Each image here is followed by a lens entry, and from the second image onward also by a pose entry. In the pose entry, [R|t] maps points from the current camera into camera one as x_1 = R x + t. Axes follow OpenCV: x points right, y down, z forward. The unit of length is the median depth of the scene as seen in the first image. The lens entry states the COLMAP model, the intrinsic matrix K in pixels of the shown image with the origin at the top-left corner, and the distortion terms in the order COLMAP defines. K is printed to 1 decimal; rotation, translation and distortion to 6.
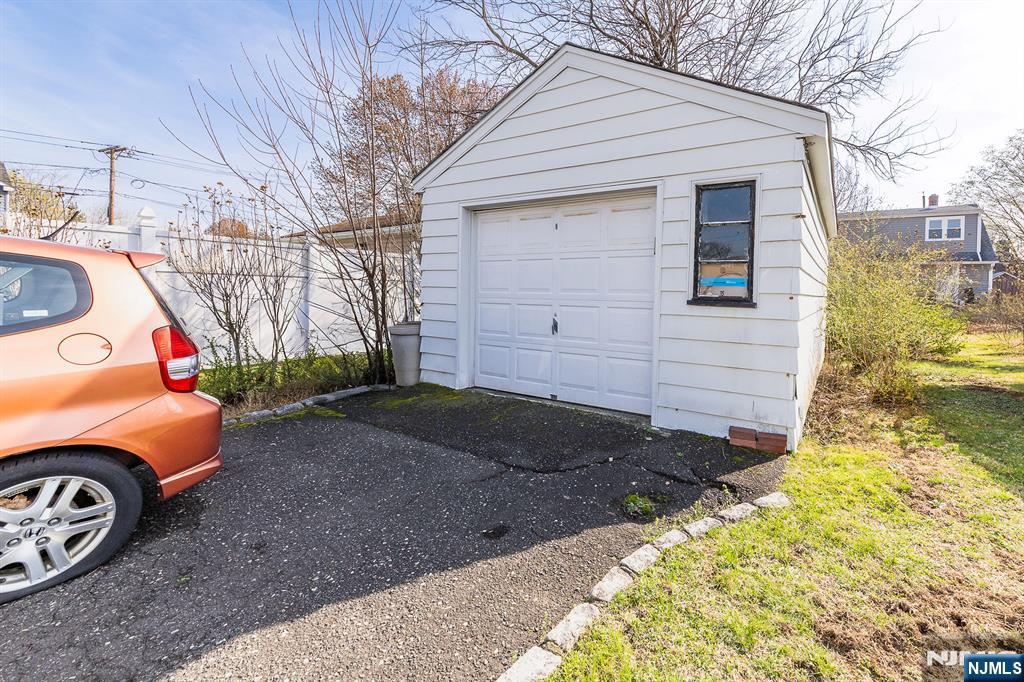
lens RADIAL K [[363.3, 0, 539.6], [0, 363.3, 290.5], [0, 0, 1]] dist [-0.014588, -0.000142]
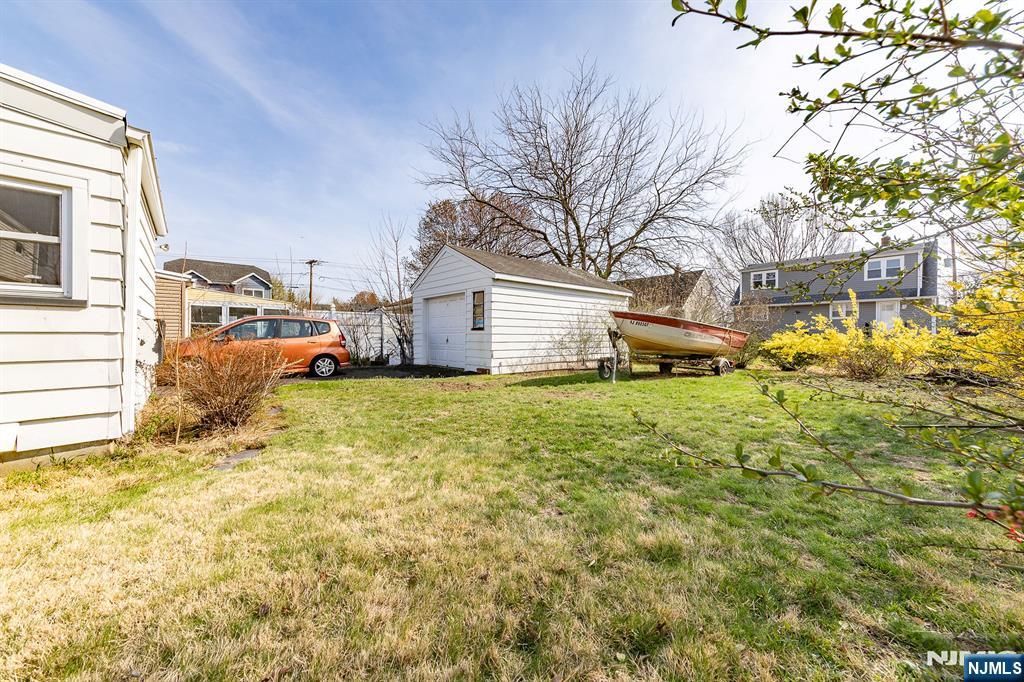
lens RADIAL K [[363.3, 0, 511.0], [0, 363.3, 337.3], [0, 0, 1]] dist [-0.014588, -0.000142]
pose [[0.940007, -0.015928, -0.340784, 1.287141], [0.014537, 0.999872, -0.006635, 0.088382], [0.340846, 0.001283, 0.940118, -1.299145]]
